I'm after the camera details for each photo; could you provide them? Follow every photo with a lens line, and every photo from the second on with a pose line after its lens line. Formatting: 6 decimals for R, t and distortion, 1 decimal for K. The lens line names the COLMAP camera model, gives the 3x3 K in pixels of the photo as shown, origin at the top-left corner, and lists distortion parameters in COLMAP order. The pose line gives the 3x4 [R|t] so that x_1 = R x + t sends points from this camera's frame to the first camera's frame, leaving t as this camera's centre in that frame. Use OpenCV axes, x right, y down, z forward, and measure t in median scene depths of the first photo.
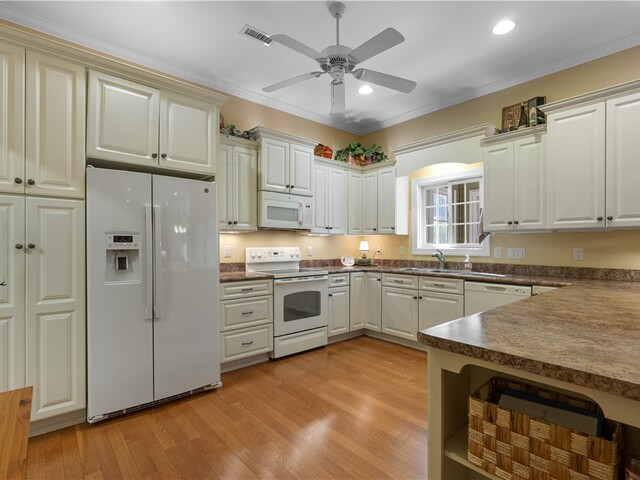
lens RADIAL K [[324.3, 0, 323.9], [0, 324.3, 244.7], [0, 0, 1]] dist [-0.002502, 0.000141]
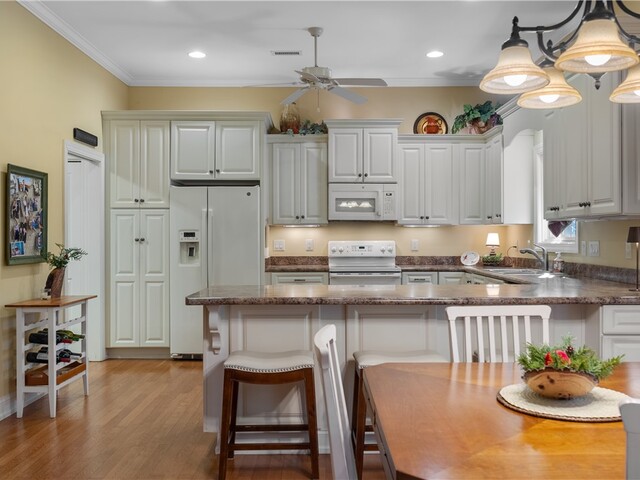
lens RADIAL K [[605.5, 0, 330.2], [0, 605.5, 238.6], [0, 0, 1]] dist [0.011123, 0.002575]
pose [[0.762319, -0.001842, -0.647199, 0.936807], [0.003364, 0.999994, 0.001116, -0.000658], [0.647193, -0.003028, 0.762320, -0.375271]]
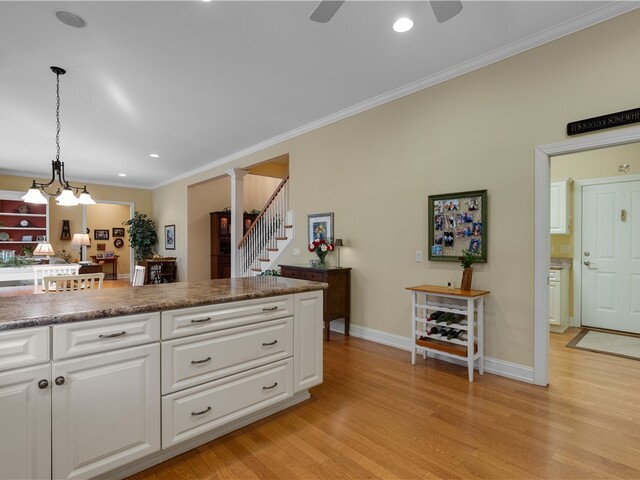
lens RADIAL K [[324.3, 0, 323.9], [0, 324.3, 244.7], [0, 0, 1]] dist [-0.002502, 0.000141]
pose [[-0.999175, -0.003205, -0.040480, 0.125093], [-0.003448, 0.999976, 0.005951, -0.002077], [0.040460, 0.006086, -0.999163, 0.979599]]
